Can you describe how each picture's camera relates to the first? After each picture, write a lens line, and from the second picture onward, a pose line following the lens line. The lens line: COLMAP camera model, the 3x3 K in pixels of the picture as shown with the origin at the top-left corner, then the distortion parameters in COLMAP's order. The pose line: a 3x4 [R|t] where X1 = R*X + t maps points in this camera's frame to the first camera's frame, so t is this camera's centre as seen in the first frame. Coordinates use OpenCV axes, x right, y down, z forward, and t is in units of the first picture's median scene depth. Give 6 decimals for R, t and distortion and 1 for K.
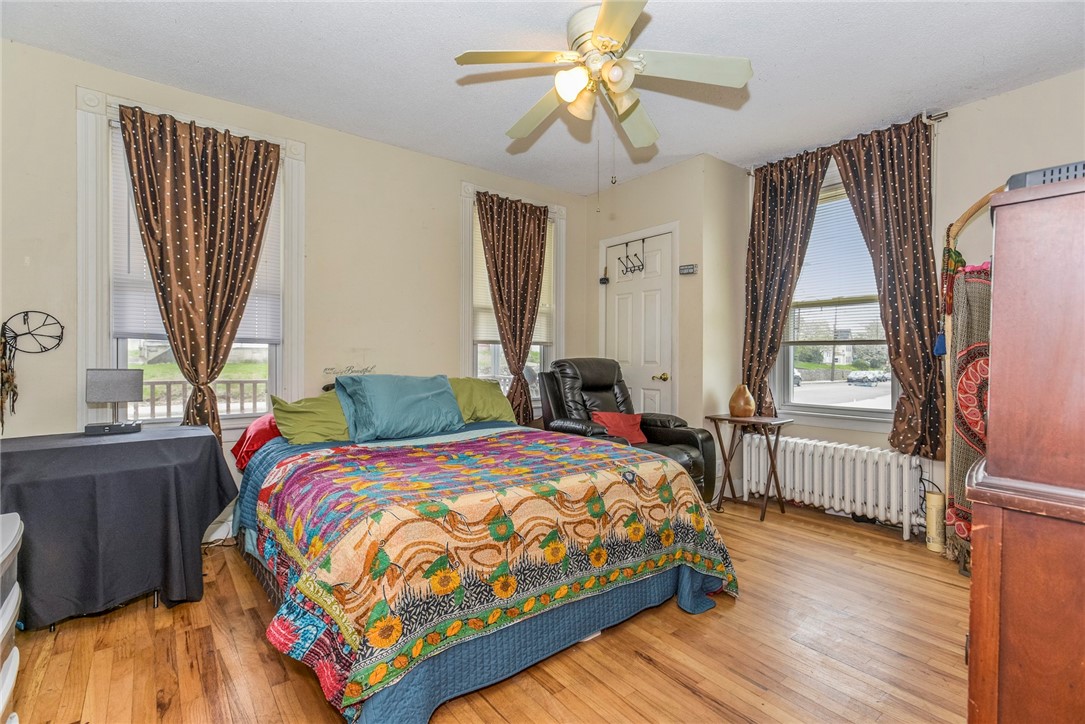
lens RADIAL K [[494.9, 0, 542.5], [0, 494.9, 362.0], [0, 0, 1]] dist [0.001753, 0.000061]
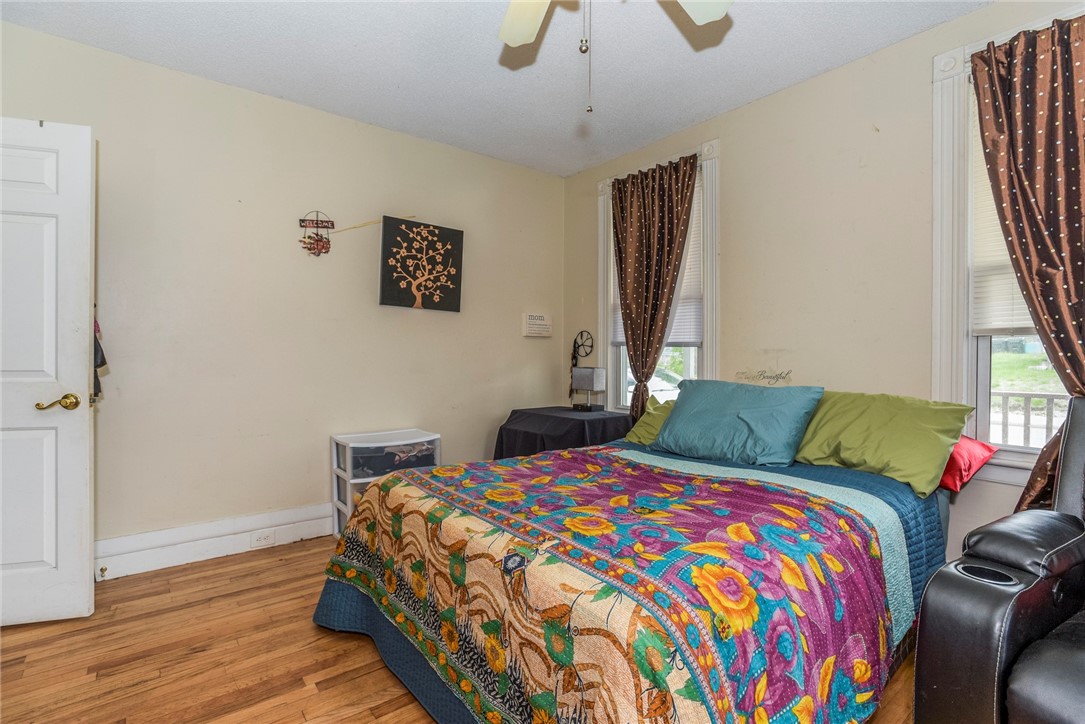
lens RADIAL K [[514.7, 0, 554.1], [0, 514.7, 359.9], [0, 0, 1]] dist [-0.033300, 0.000391]
pose [[0.021808, 0.001984, -0.999760, 0.725514], [-0.012910, 0.999915, 0.001703, -0.010135], [0.999679, 0.012870, 0.021832, 0.957438]]
